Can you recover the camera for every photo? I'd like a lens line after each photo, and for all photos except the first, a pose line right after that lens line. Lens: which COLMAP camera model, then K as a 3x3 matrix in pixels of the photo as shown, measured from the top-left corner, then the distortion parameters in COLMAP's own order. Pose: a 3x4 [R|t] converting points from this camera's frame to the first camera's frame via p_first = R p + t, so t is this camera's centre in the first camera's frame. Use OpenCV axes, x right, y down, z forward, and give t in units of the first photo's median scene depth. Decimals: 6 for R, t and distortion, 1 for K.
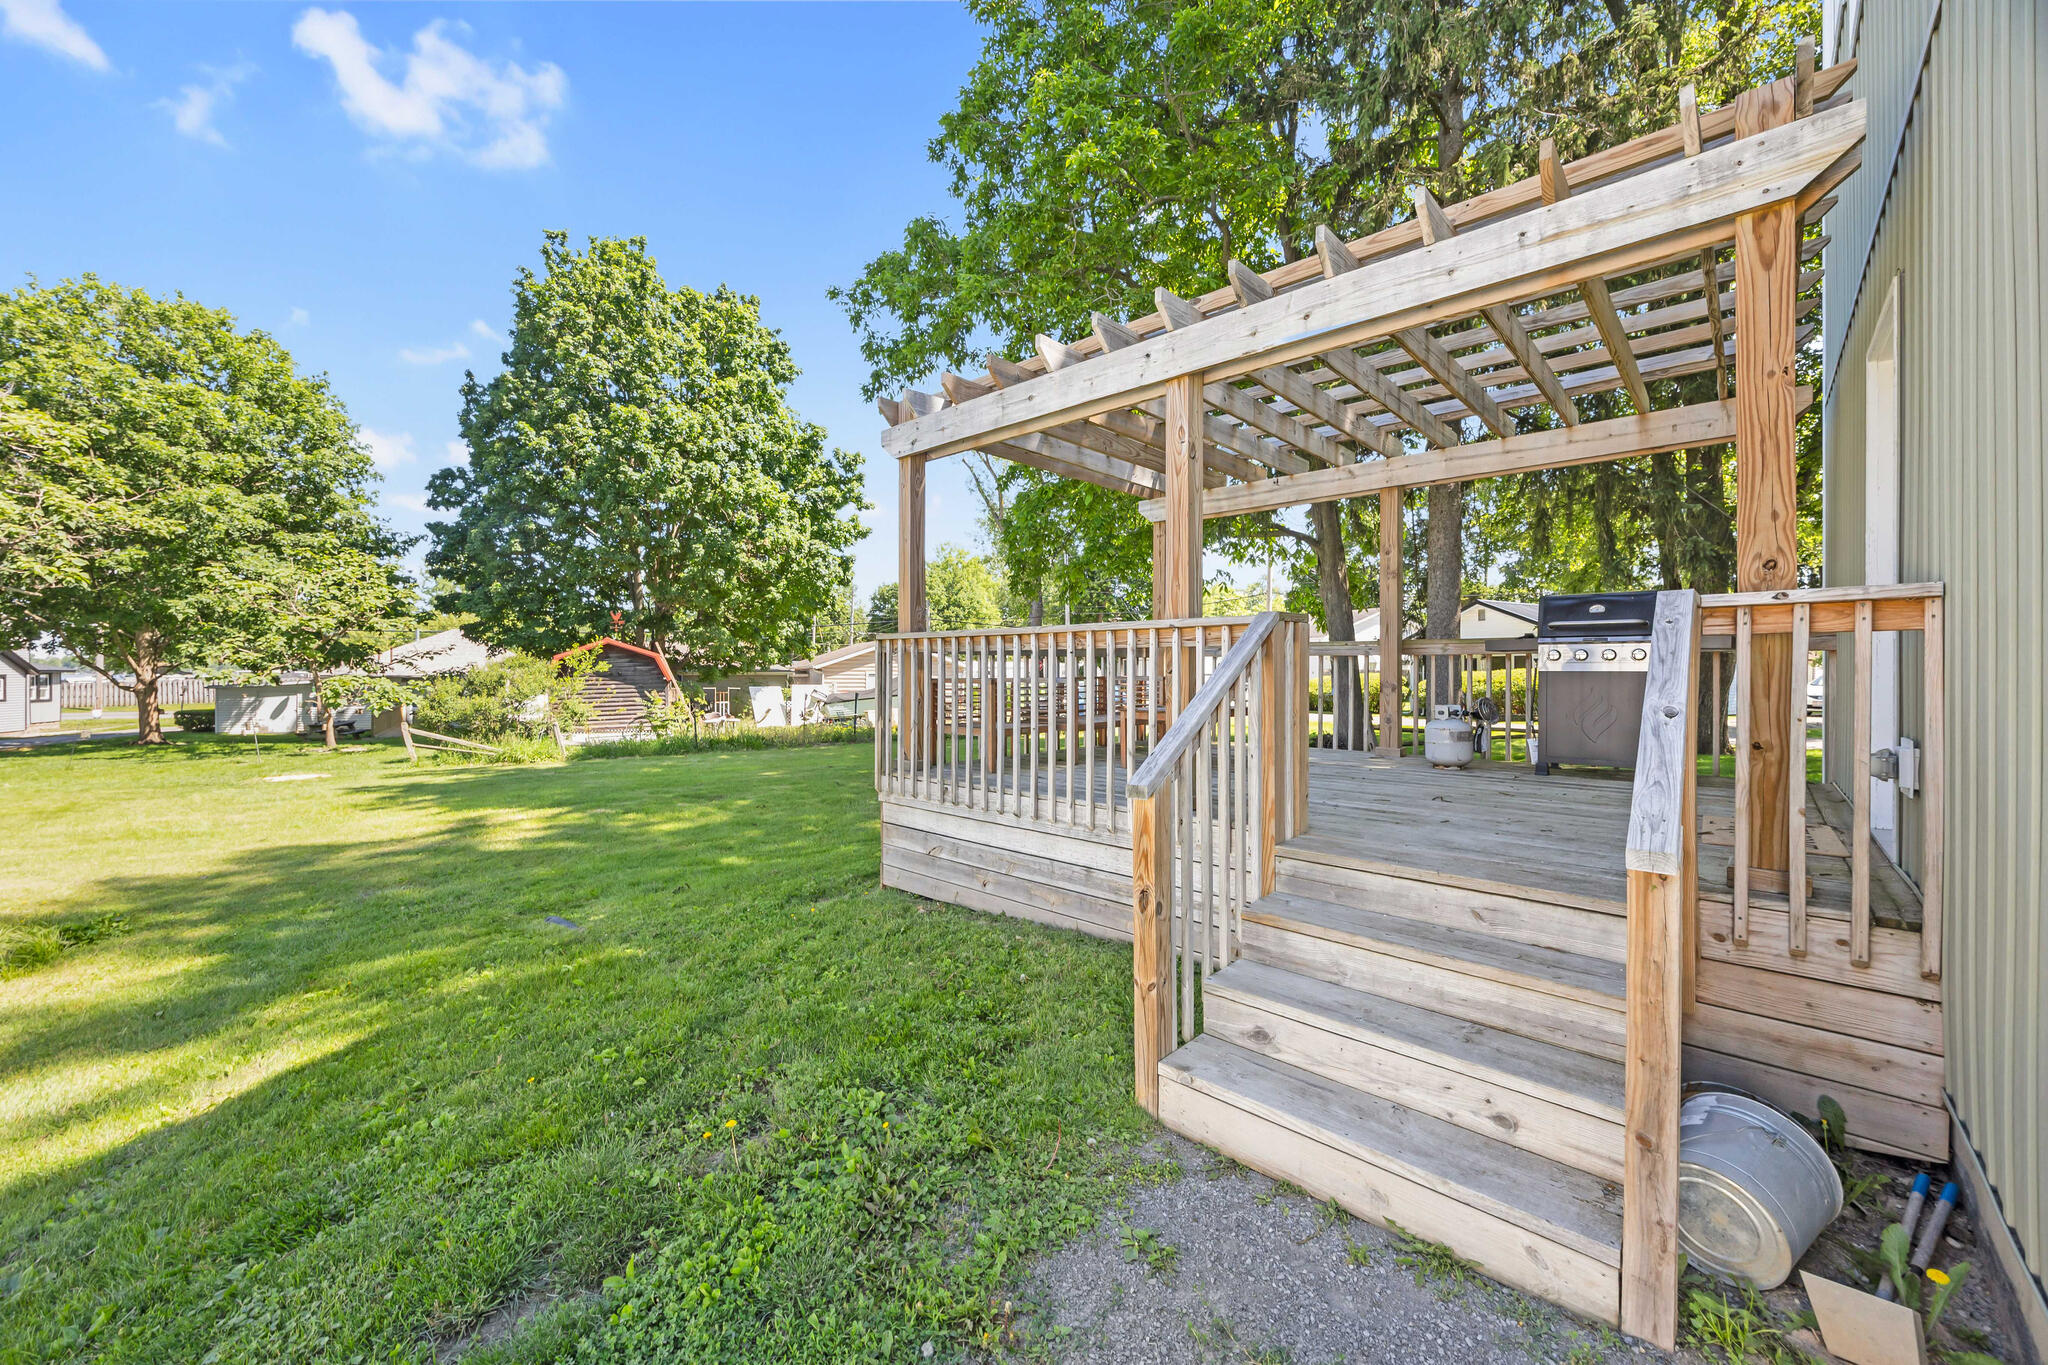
lens RADIAL K [[782.1, 0, 1024.0], [0, 782.1, 682.5], [0, 0, 1]] dist [0.000445, -0.000035]
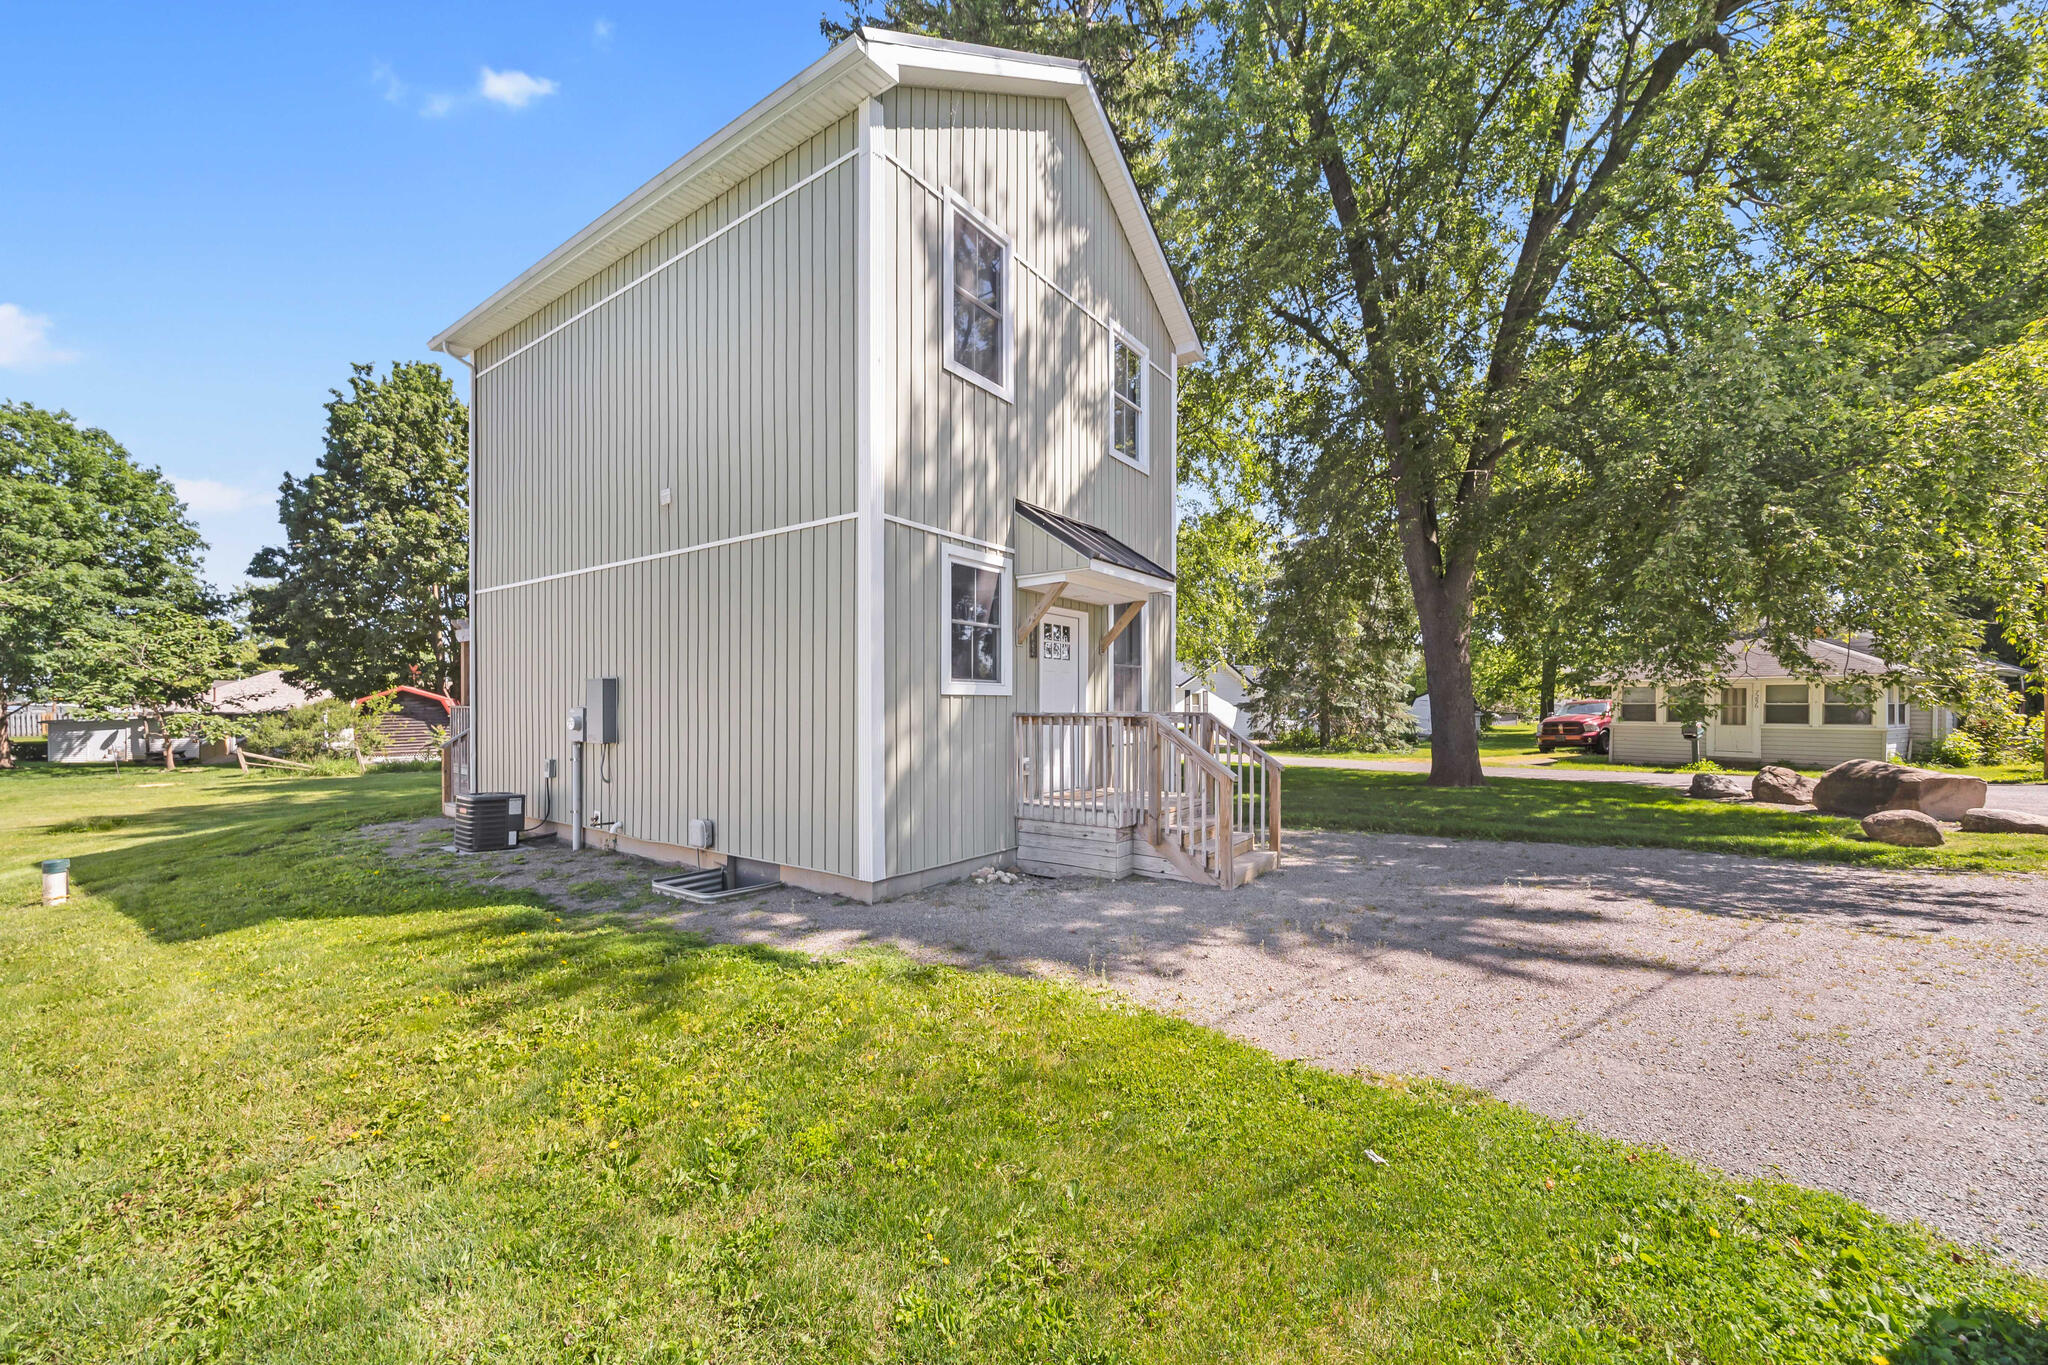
lens RADIAL K [[799.1, 0, 1024.3], [0, 799.1, 723.4], [0, 0, 1]] dist [0.000221, 0.000027]
pose [[0.991838, 0.000537, 0.127506, 0.318153], [-0.001564, 0.999967, 0.007953, -0.004876], [-0.127498, -0.008088, 0.991806, -0.451220]]
